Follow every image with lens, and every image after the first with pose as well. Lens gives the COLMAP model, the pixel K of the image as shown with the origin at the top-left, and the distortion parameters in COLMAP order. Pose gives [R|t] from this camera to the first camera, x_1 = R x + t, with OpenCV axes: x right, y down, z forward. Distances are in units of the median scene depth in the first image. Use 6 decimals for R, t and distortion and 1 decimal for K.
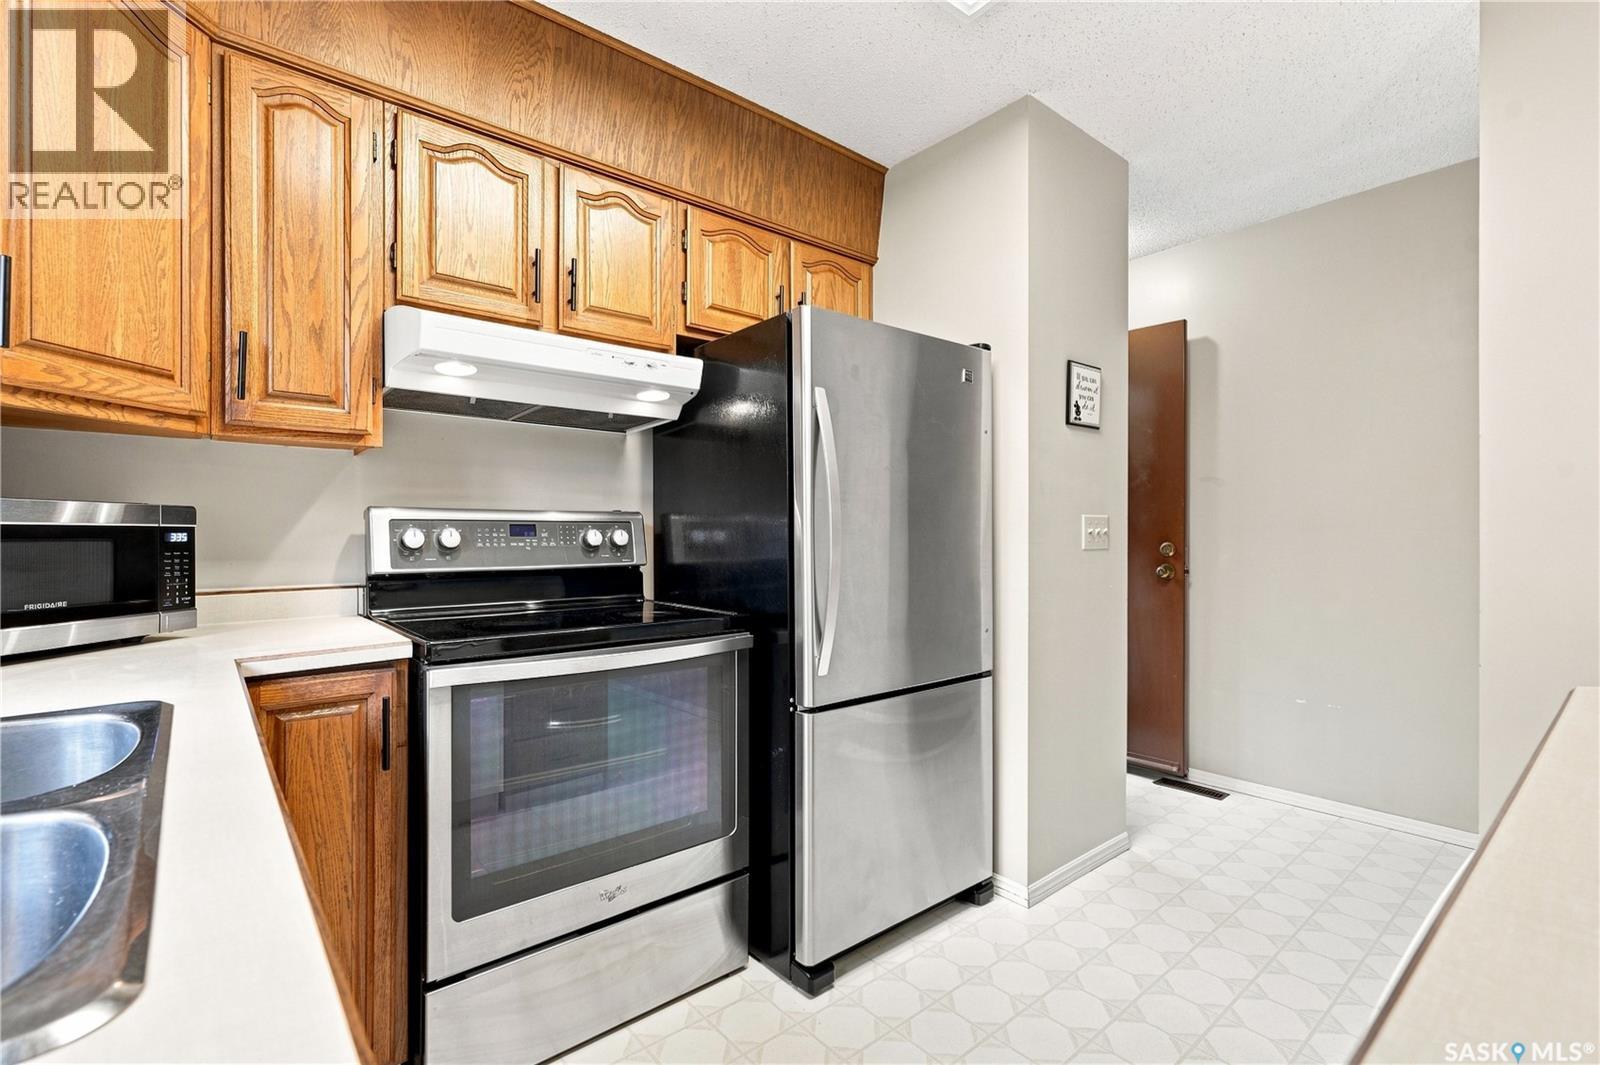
lens RADIAL K [[730.3, 0, 805.9], [0, 730.3, 533.7], [0, 0, 1]] dist [-0.002533, 0.000848]
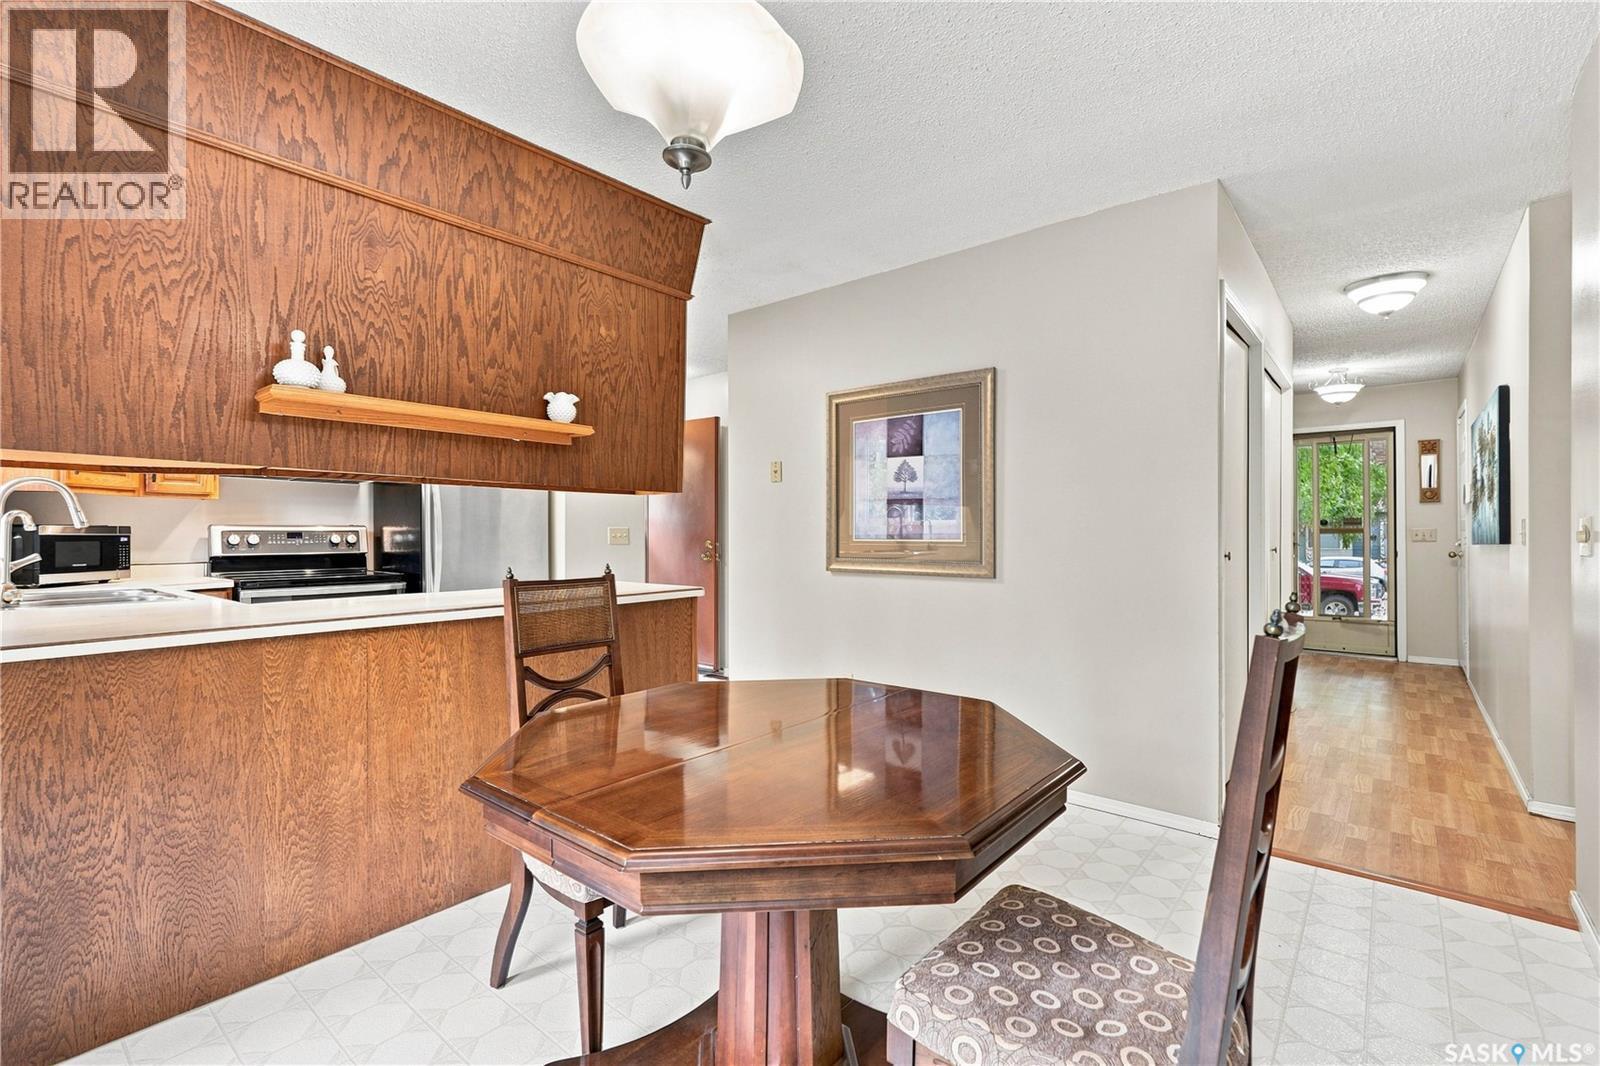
lens RADIAL K [[730.3, 0, 822.9], [0, 730.3, 530.9], [0, 0, 1]] dist [-0.002533, 0.000848]
pose [[0.981924, 0.000292, 0.189275, 0.763421], [0.000233, 0.999996, -0.002754, -0.012605], [-0.189275, 0.002748, 0.981920, -1.446632]]
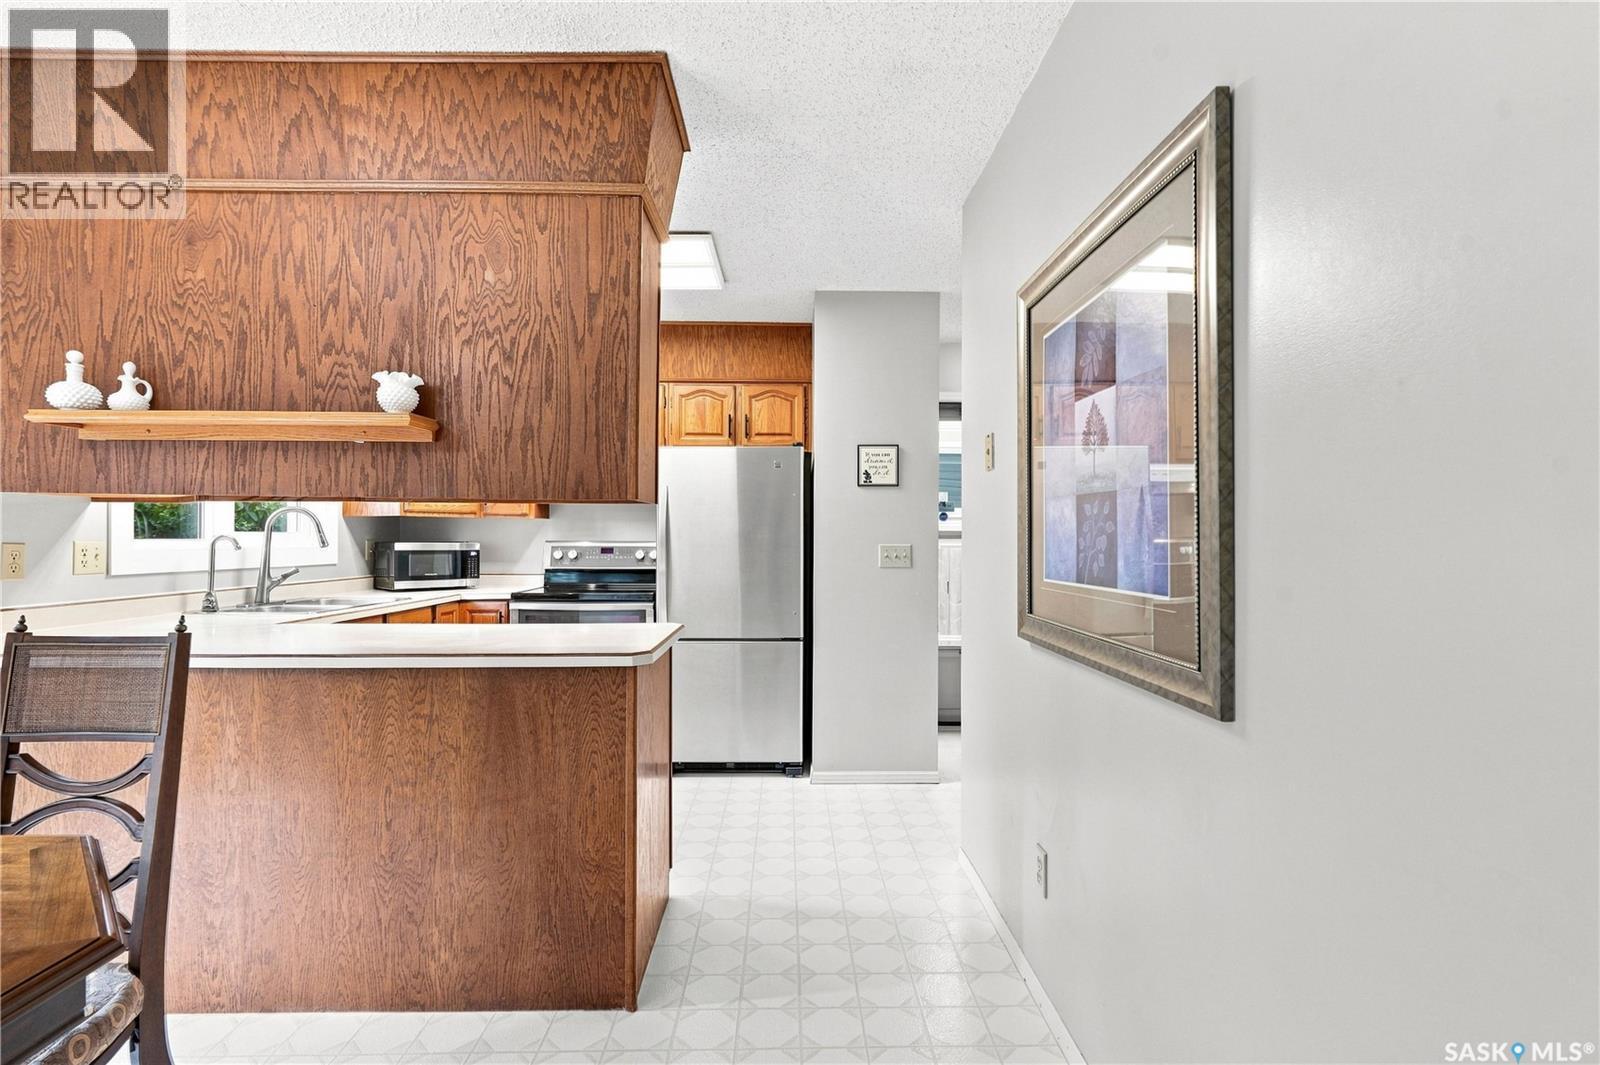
lens RADIAL K [[772.4, 0, 796.0], [0, 772.4, 533.1], [0, 0, 1]] dist [-0.003773, 0.000353]
pose [[0.769906, -0.001111, -0.638156, 1.677973], [-0.004327, 0.999966, -0.006961, -0.049172], [0.638143, 0.008121, 0.769875, -0.442542]]
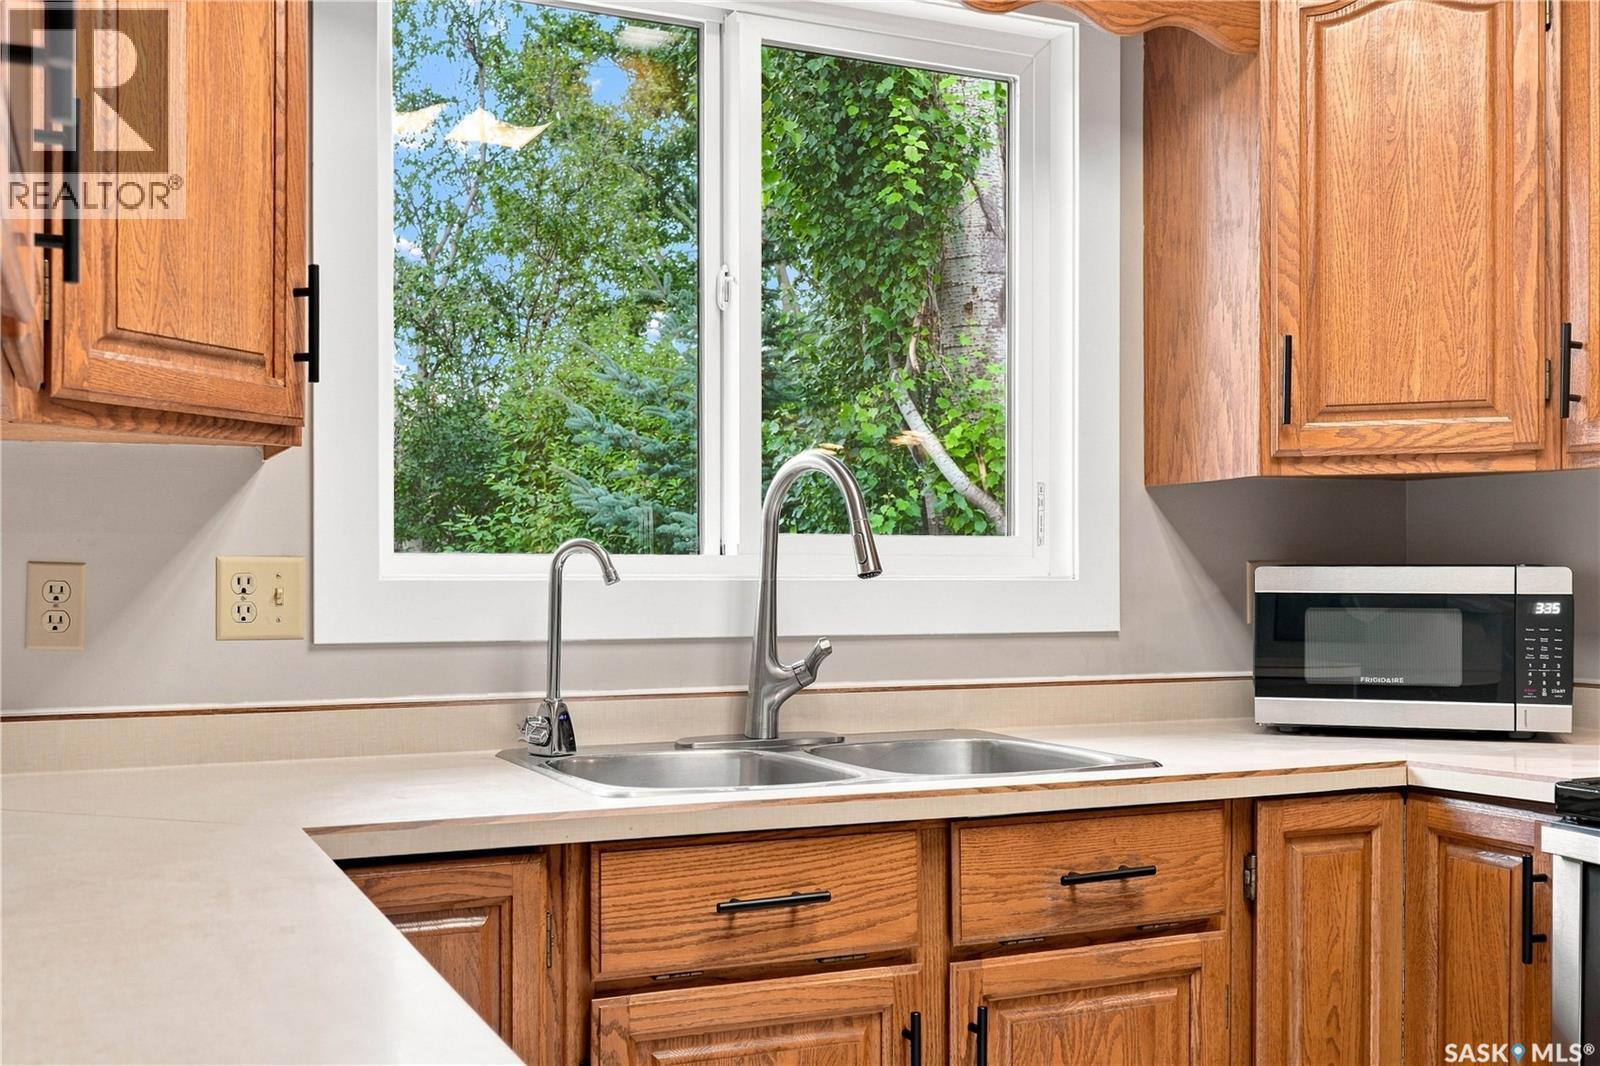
lens RADIAL K [[1638.9, 0, 837.8], [0, 1638.9, 572.7], [0, 0, 1]] dist [-0.007672, 0.000000]
pose [[-0.273145, 0.006186, -0.961953, 0.775529], [-0.000530, 0.999978, 0.006581, -0.034607], [0.961973, 0.002307, -0.273136, 0.602624]]
